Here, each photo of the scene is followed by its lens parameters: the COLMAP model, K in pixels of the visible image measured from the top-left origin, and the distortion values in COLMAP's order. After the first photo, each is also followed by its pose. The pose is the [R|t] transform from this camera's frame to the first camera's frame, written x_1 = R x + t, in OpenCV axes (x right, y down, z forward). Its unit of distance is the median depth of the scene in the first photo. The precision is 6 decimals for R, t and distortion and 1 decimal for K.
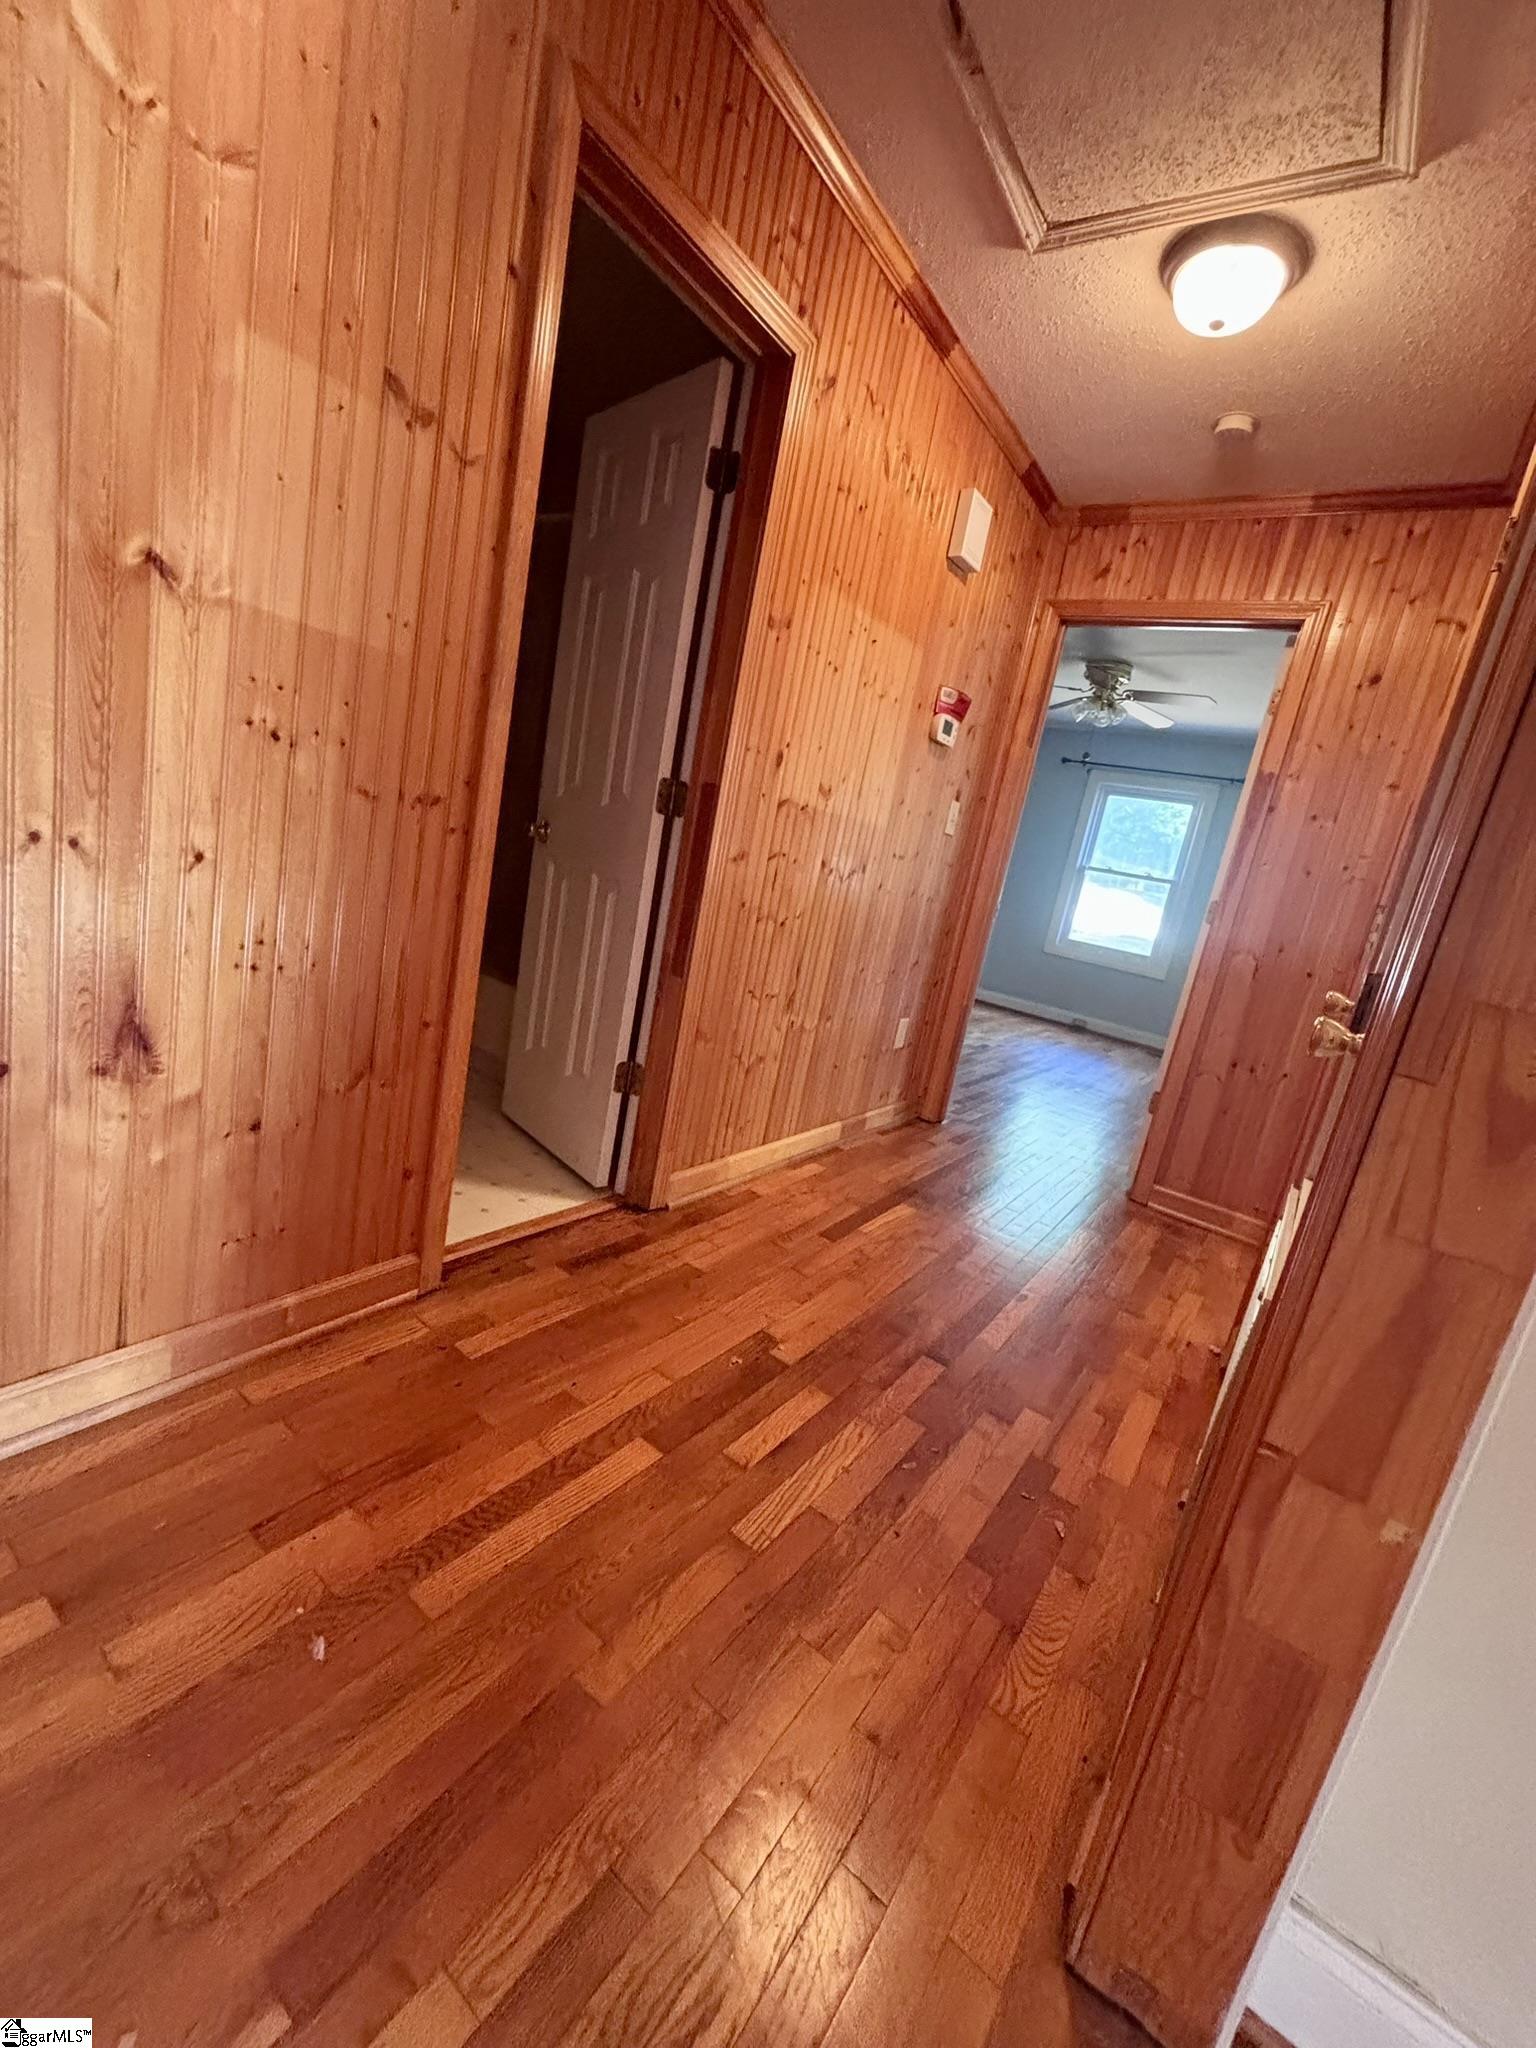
lens RADIAL K [[827.1, 0, 767.7], [0, 827.1, 1019.0], [0, 0, 1]] dist [-0.000679, 0.000605]
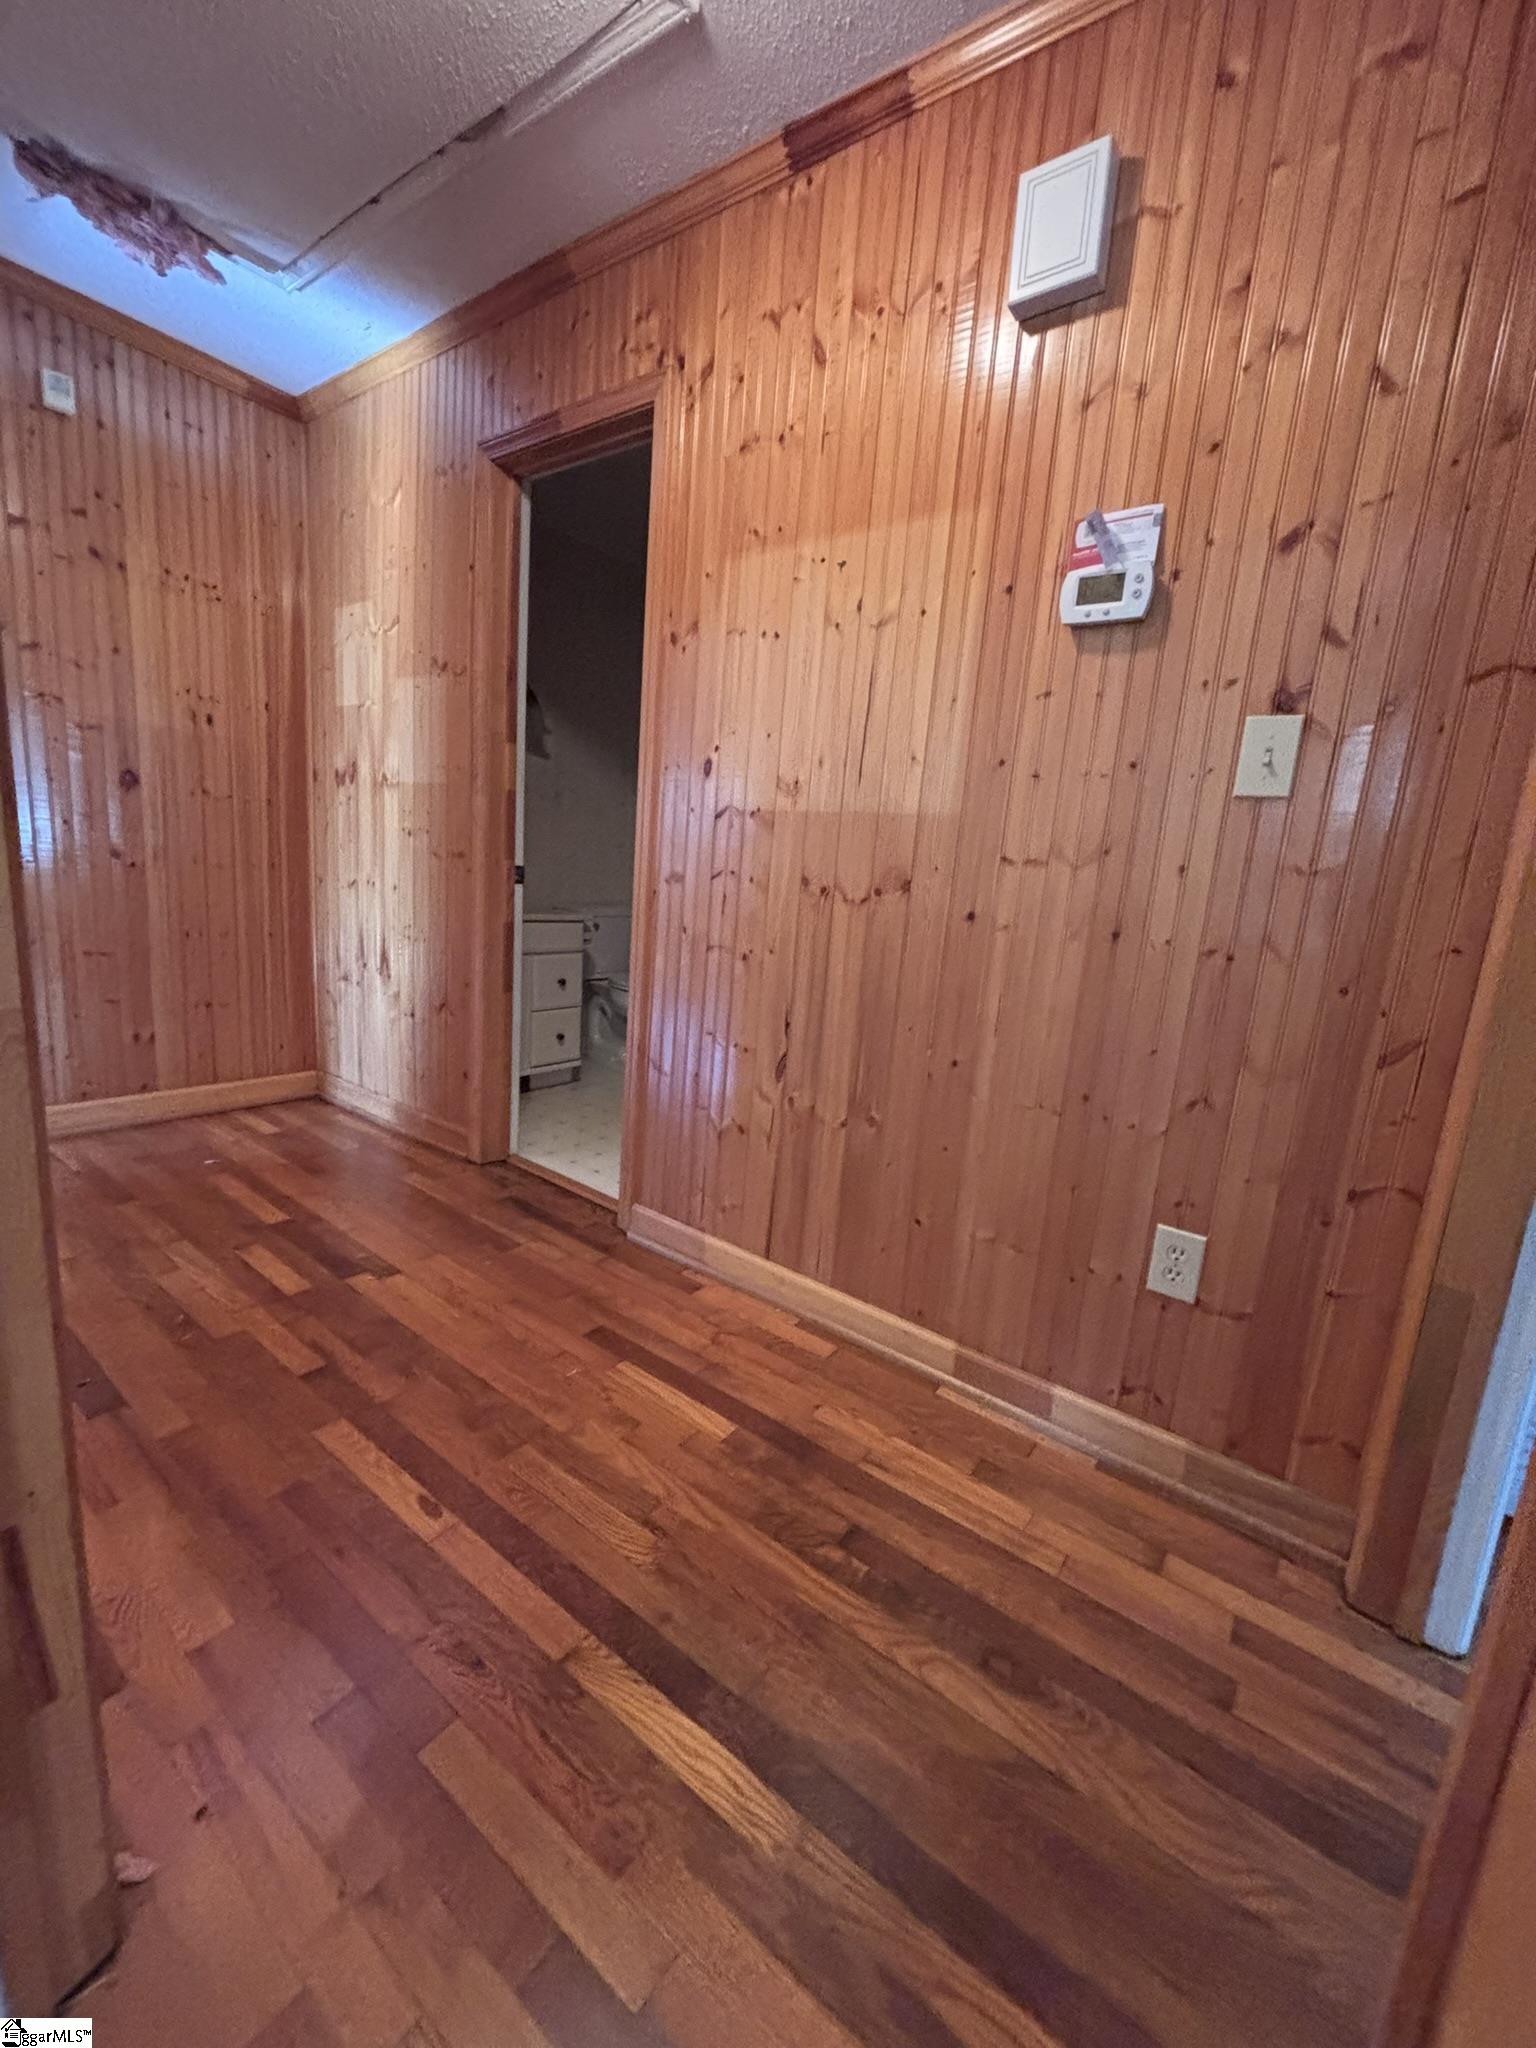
lens RADIAL K [[827.1, 0, 769.7], [0, 827.1, 1016.4], [0, 0, 1]] dist [-0.000679, 0.000605]
pose [[-0.007425, -0.009074, -0.999931, 0.903579], [-0.283088, 0.959071, -0.006602, -0.066915], [0.959065, 0.283020, -0.009690, 1.144036]]
